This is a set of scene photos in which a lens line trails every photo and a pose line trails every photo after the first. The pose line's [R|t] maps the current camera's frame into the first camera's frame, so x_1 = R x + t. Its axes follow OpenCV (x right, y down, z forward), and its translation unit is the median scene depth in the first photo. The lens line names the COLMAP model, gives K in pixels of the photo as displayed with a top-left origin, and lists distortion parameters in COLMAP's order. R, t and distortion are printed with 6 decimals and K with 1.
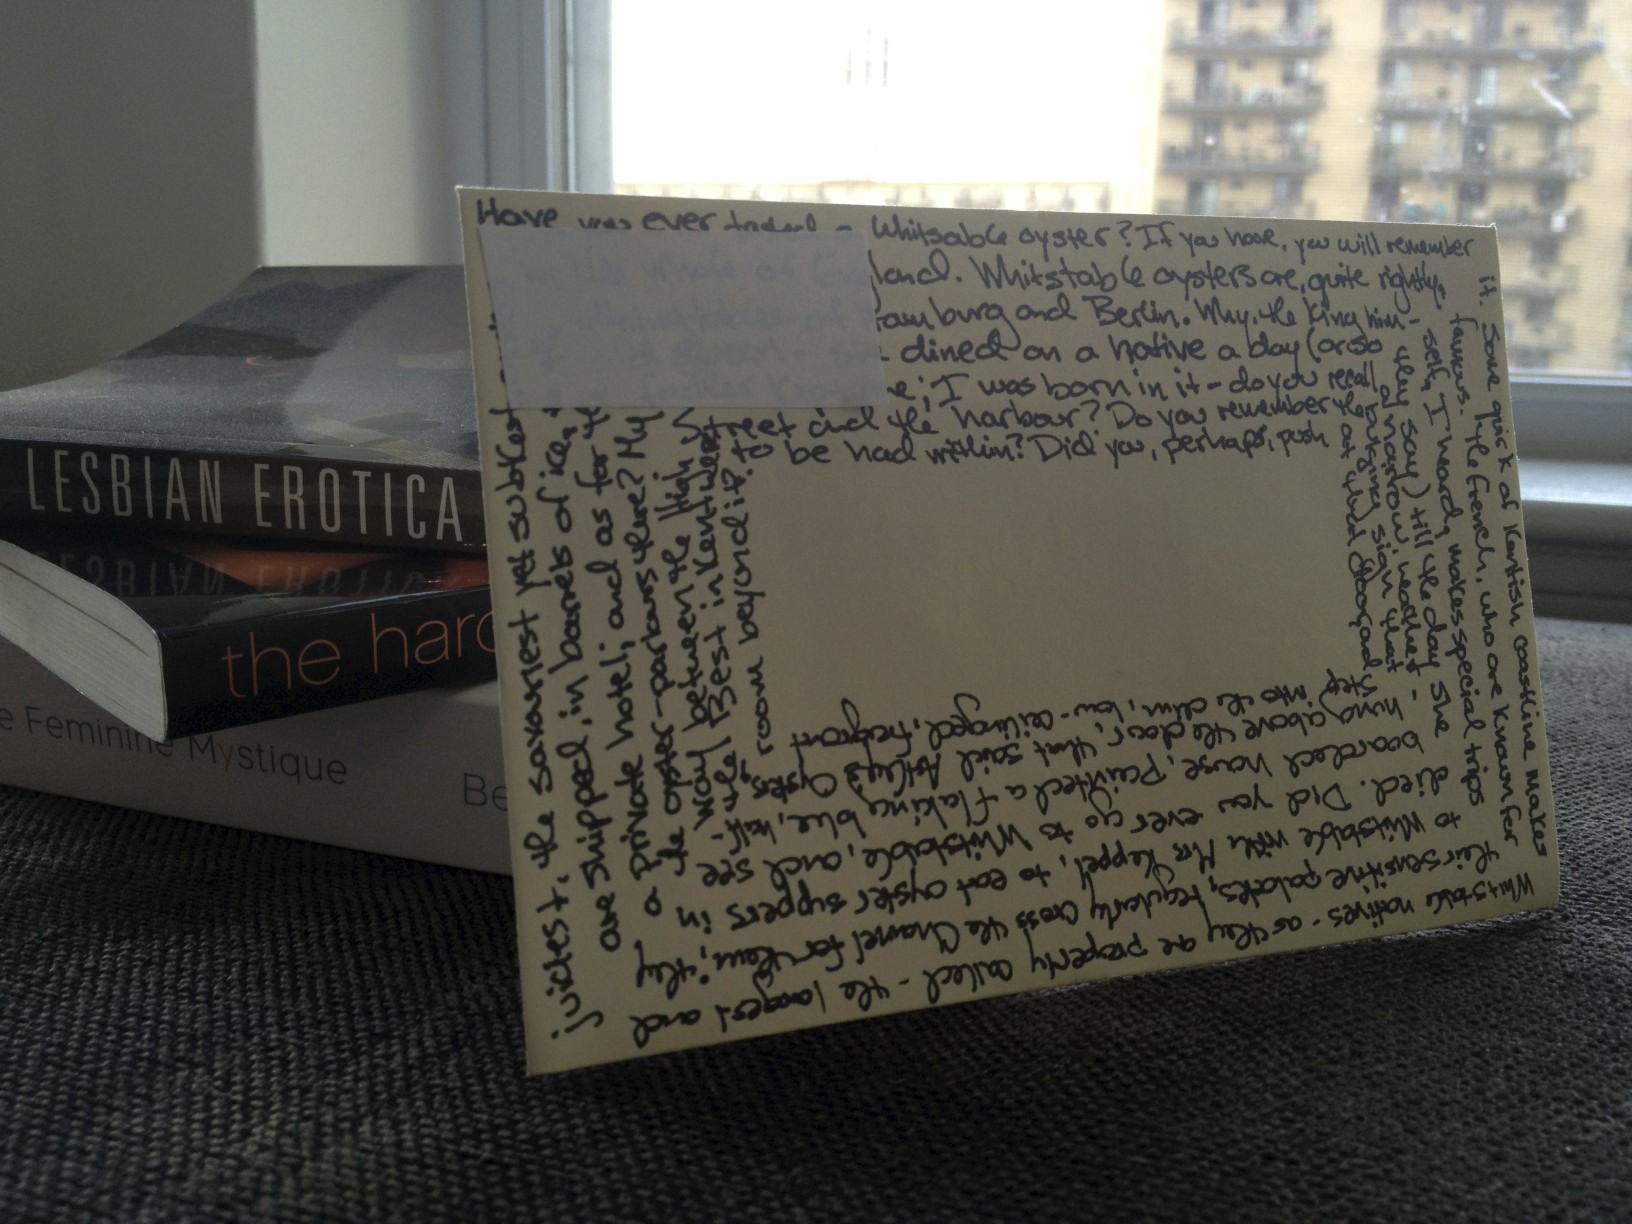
lens RADIAL K [[1666.9, 0, 815.0], [0, 1666.9, 612.0], [0, 0, 1]] dist [-0.074993, 0.000000]
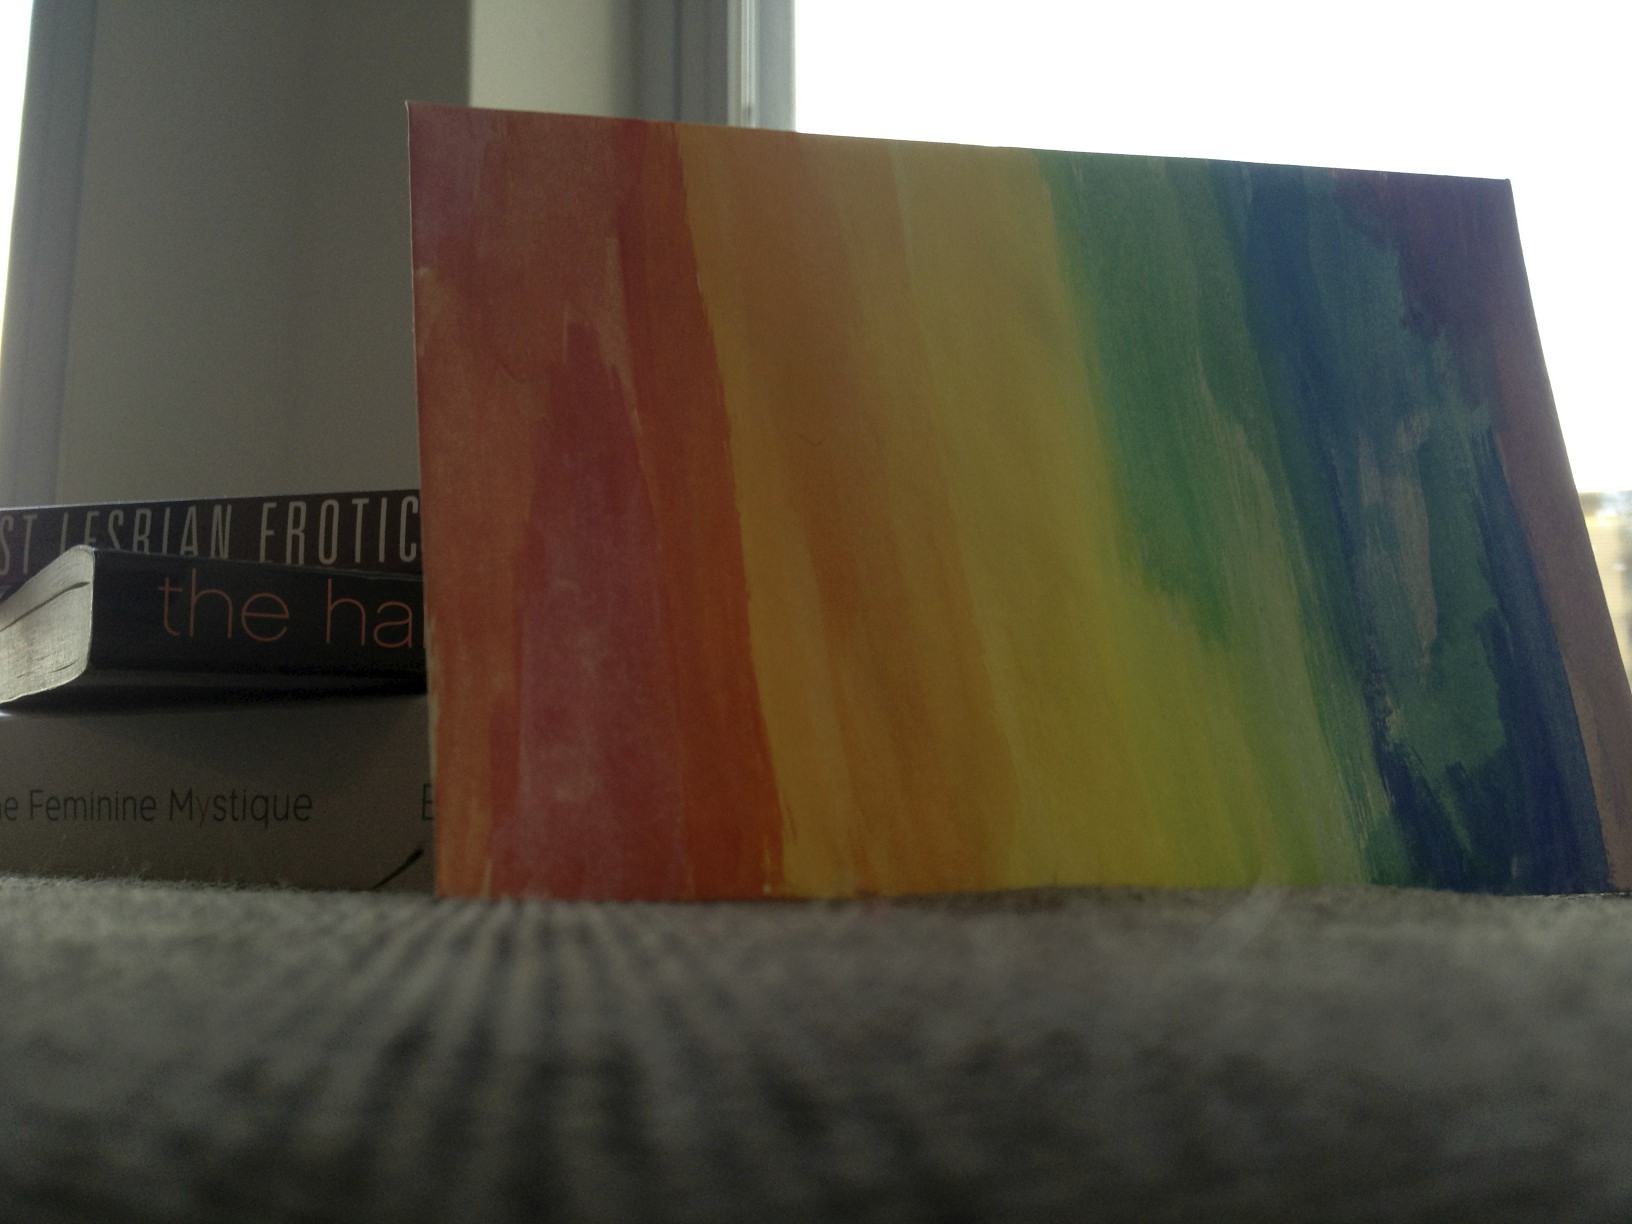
lens RADIAL K [[1666.9, 0, 816.6], [0, 1666.9, 611.2], [0, 0, 1]] dist [-0.074993, 0.000000]
pose [[0.985097, -0.048148, -0.165122, 0.153787], [-0.018679, 0.924393, -0.380983, 0.345992], [0.170982, 0.378390, 0.909718, 0.169054]]
